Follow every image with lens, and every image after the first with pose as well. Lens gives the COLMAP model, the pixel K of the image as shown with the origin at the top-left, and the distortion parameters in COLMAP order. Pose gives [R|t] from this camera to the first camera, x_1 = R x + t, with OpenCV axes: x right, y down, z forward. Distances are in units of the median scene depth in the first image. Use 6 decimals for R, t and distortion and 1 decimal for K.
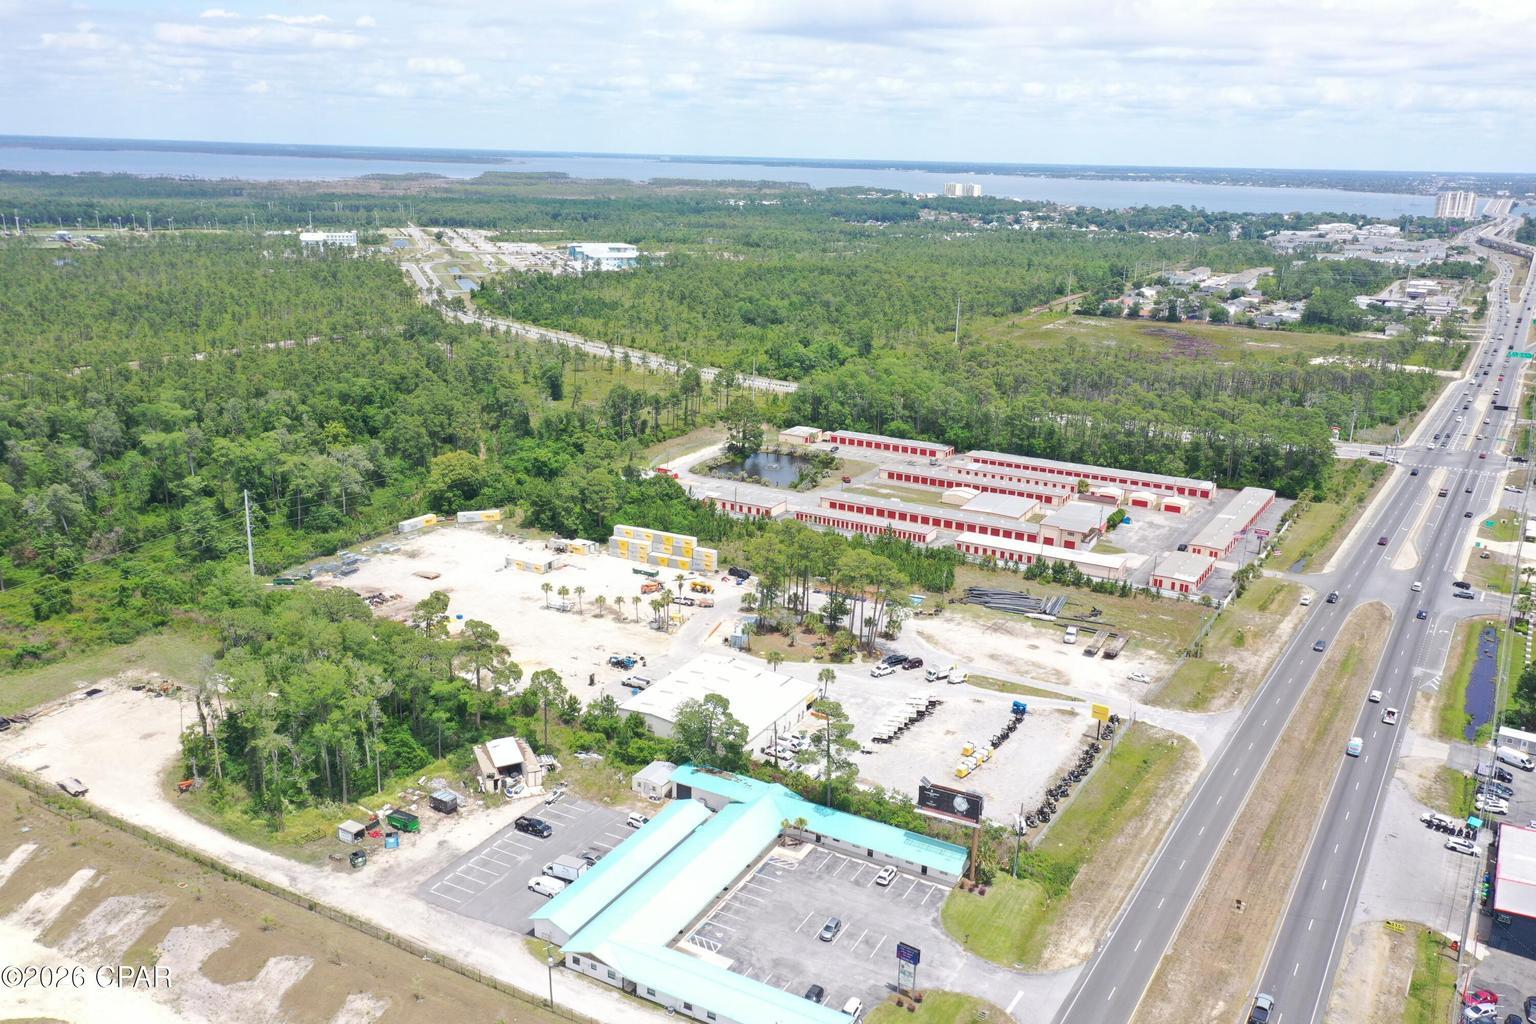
lens RADIAL K [[1205.4, 0, 768.0], [0, 1205.4, 512.0], [0, 0, 1]] dist [0.002401, 0.009942]
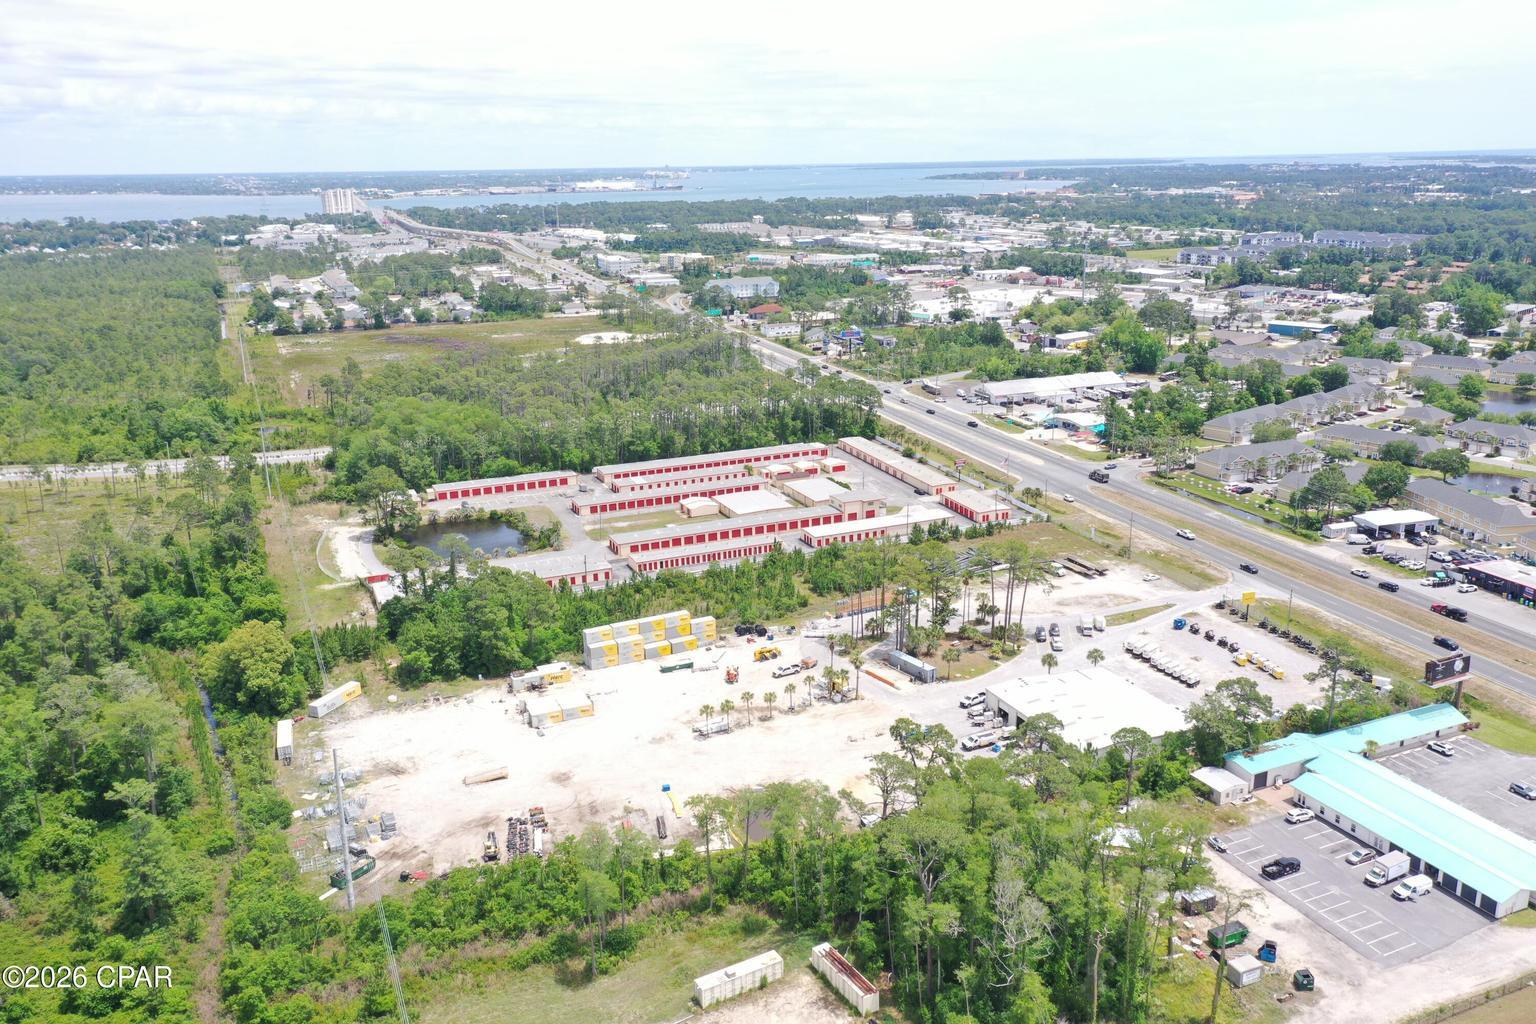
lens RADIAL K [[1231.2, 0, 768.0], [0, 1231.2, 512.0], [0, 0, 1]] dist [0.001786, 0.008126]
pose [[0.600334, -0.248368, 0.760206, -0.623397], [0.255145, 0.960362, 0.112274, -0.118568], [-0.757958, 0.126561, 0.639908, 0.381842]]
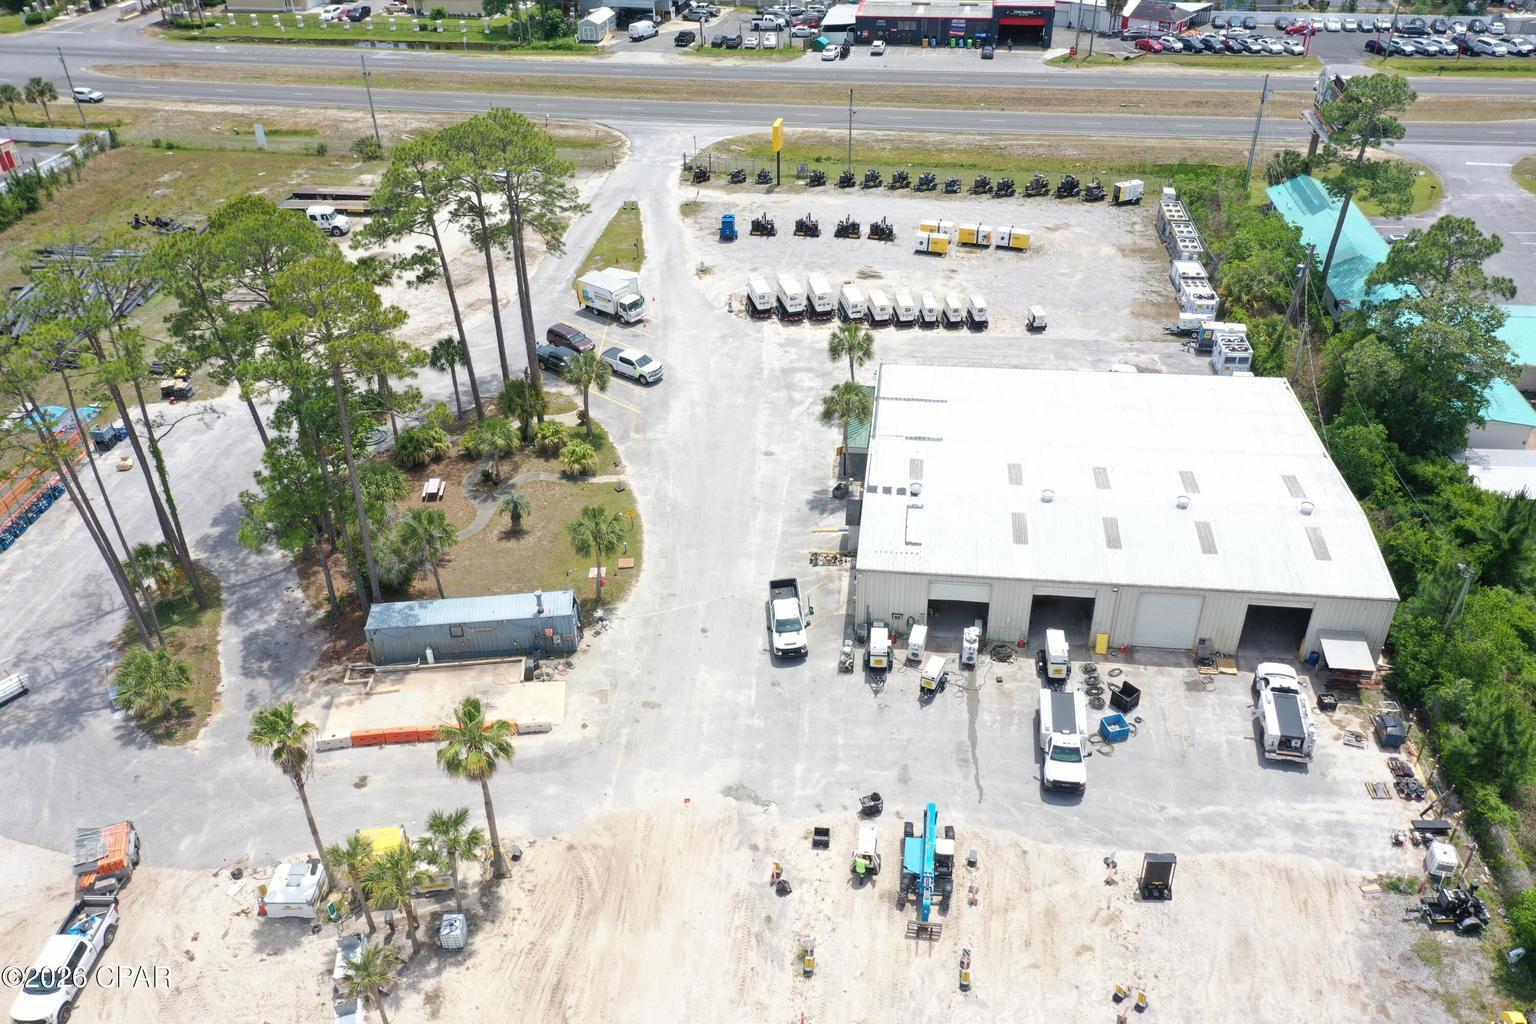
lens RADIAL K [[1231.2, 0, 768.0], [0, 1231.2, 512.0], [0, 0, 1]] dist [0.001786, 0.008126]
pose [[-0.383399, -0.522690, 0.761446, -0.187415], [0.273417, 0.723258, 0.634145, -0.056402], [-0.882184, 0.451323, -0.134384, 0.789116]]
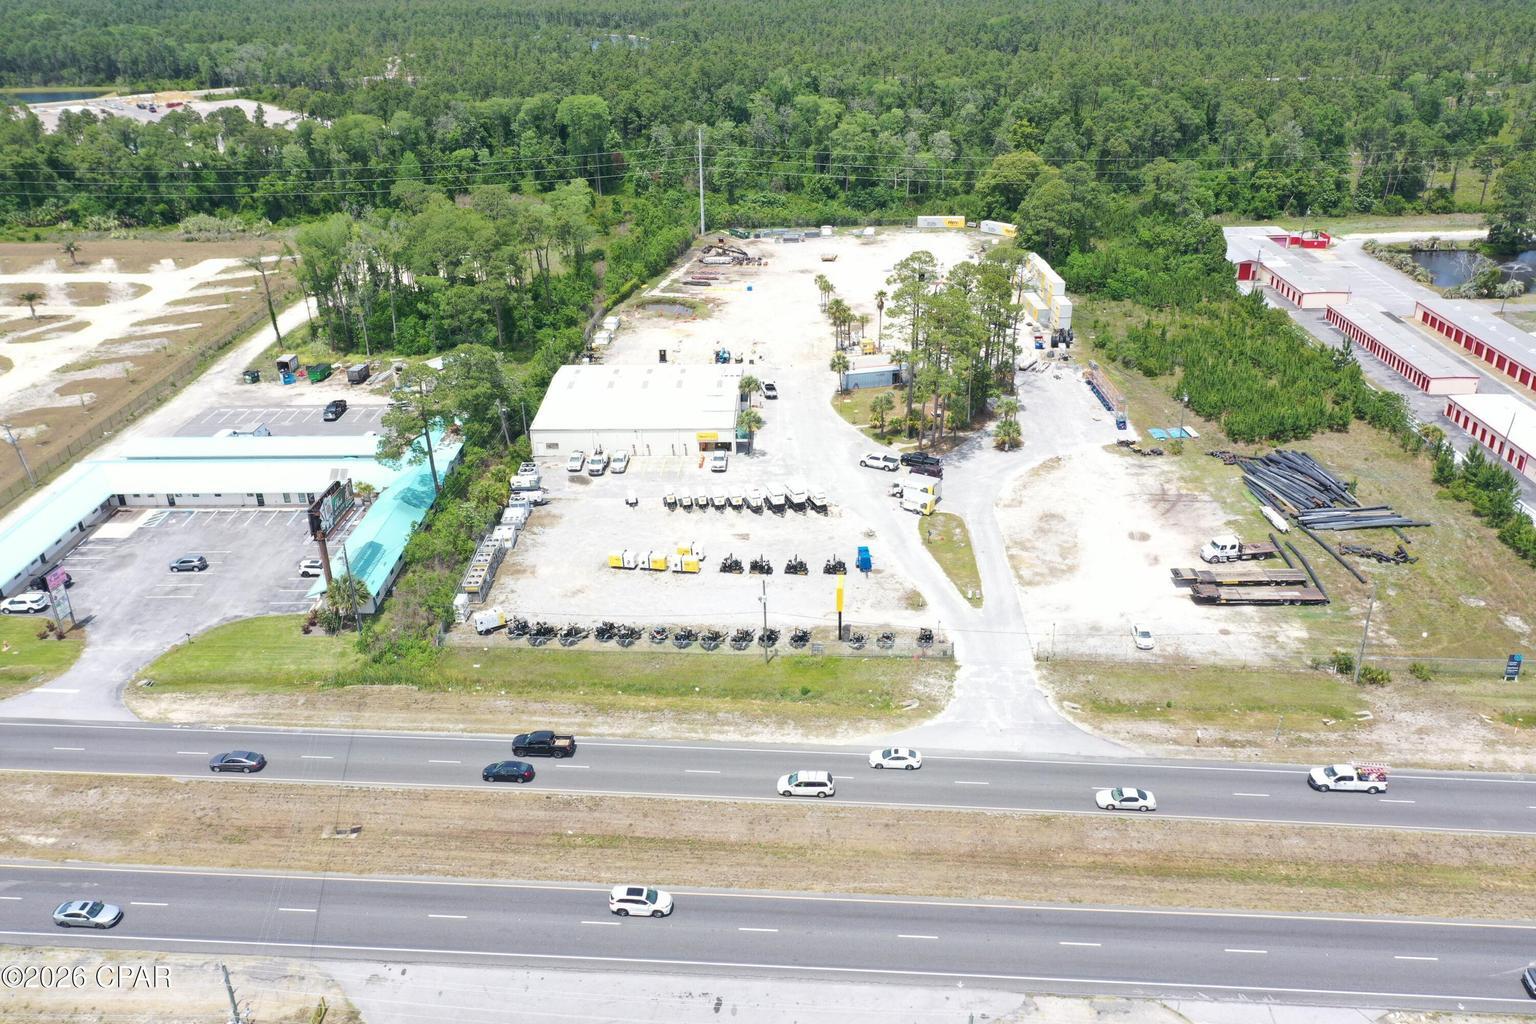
lens RADIAL K [[1231.2, 0, 768.0], [0, 1231.2, 512.0], [0, 0, 1]] dist [0.001786, 0.008126]
pose [[0.466632, 0.351872, -0.811444, 0.479486], [-0.225630, 0.934458, 0.275463, -0.012125], [0.855188, 0.054546, 0.515440, 0.455973]]
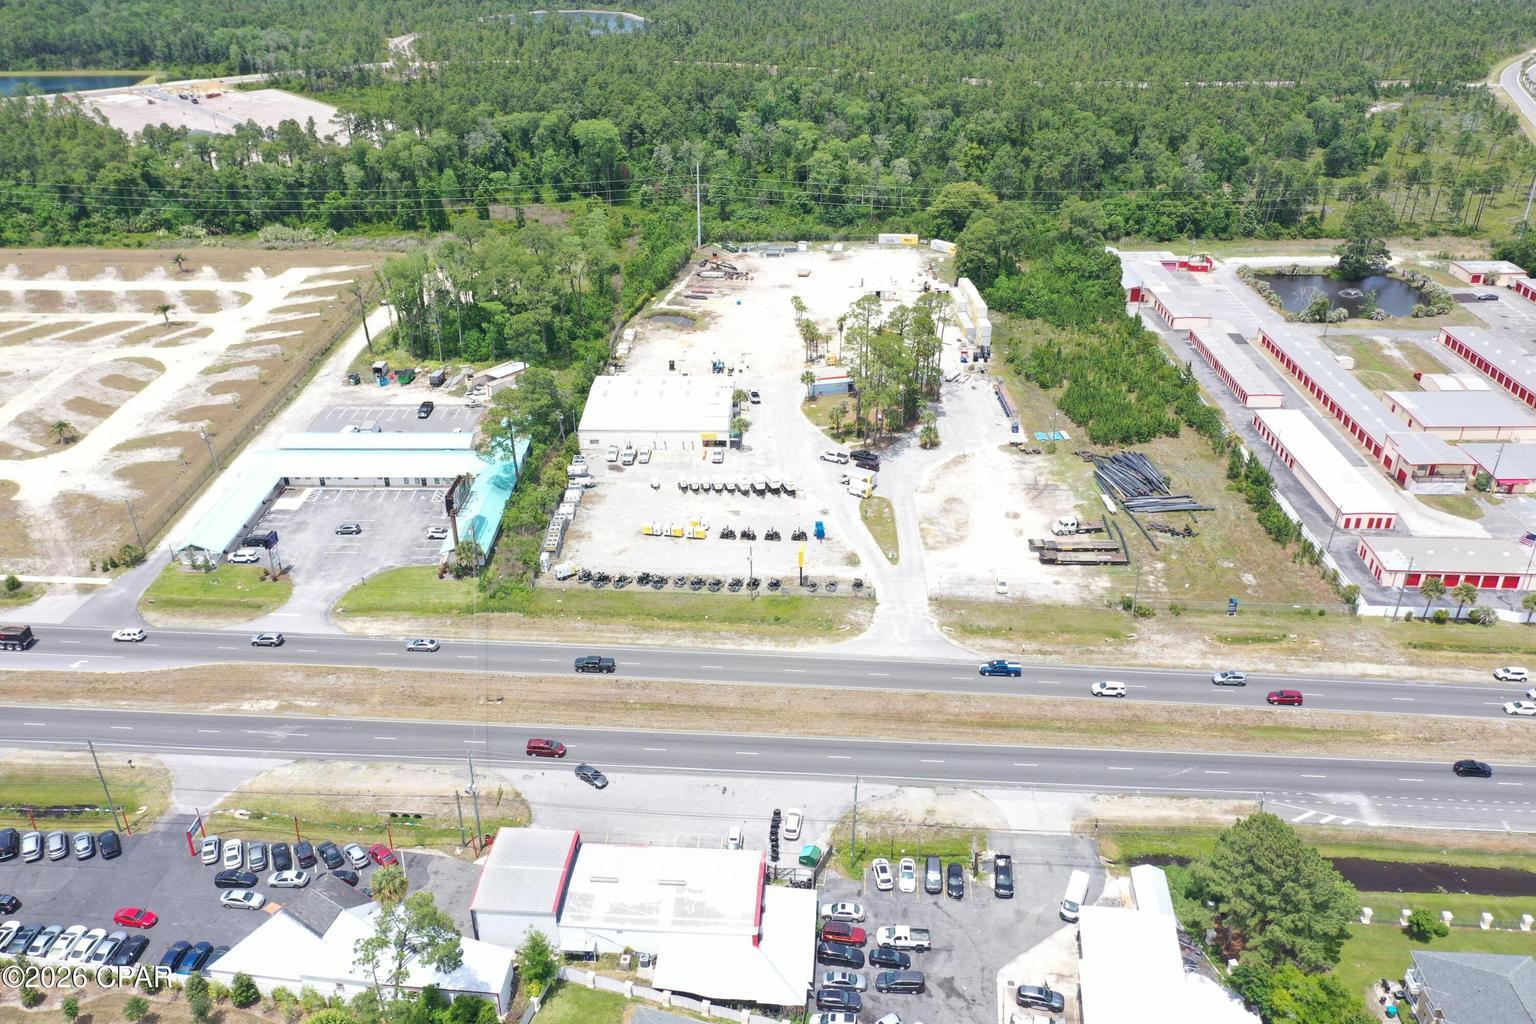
lens RADIAL K [[1231.2, 0, 768.0], [0, 1231.2, 512.0], [0, 0, 1]] dist [0.001786, 0.008126]
pose [[0.475426, 0.391009, -0.788087, 0.629141], [-0.238882, 0.919523, 0.312112, -0.083707], [0.846703, 0.039874, 0.530570, 0.352755]]
